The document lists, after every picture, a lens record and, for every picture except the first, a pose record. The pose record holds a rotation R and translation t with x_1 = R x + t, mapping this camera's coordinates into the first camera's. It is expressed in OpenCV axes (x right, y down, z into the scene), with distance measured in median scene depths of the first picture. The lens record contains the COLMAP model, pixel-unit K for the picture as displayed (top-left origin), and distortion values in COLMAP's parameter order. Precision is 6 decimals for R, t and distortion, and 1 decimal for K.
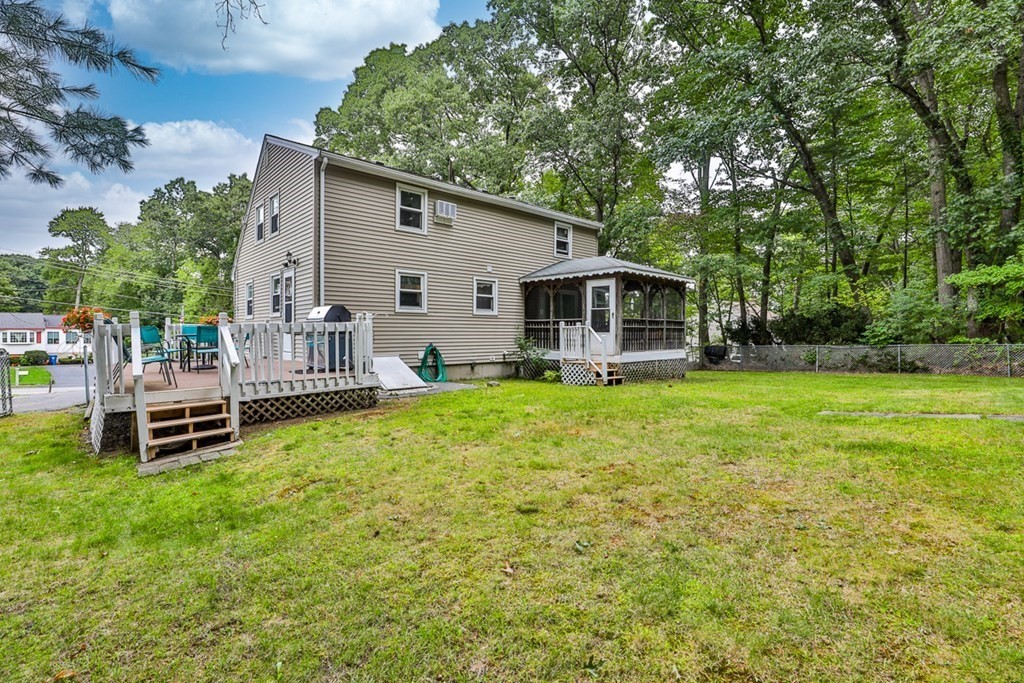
lens RADIAL K [[463.1, 0, 512.0], [0, 463.1, 341.5], [0, 0, 1]] dist [-0.024816, 0.000242]
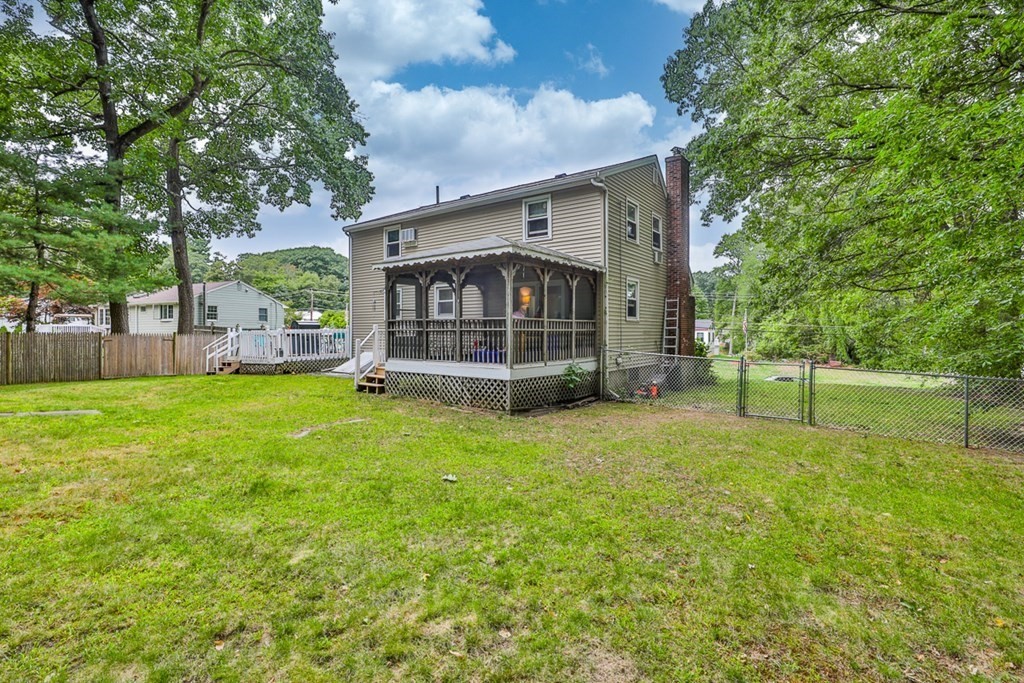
lens RADIAL K [[463.1, 0, 512.0], [0, 463.1, 341.5], [0, 0, 1]] dist [-0.024816, 0.000242]
pose [[0.166300, 0.027593, -0.985689, 0.868649], [-0.026801, 0.999366, 0.023454, -0.027519], [0.985711, 0.022517, 0.166934, 0.822404]]
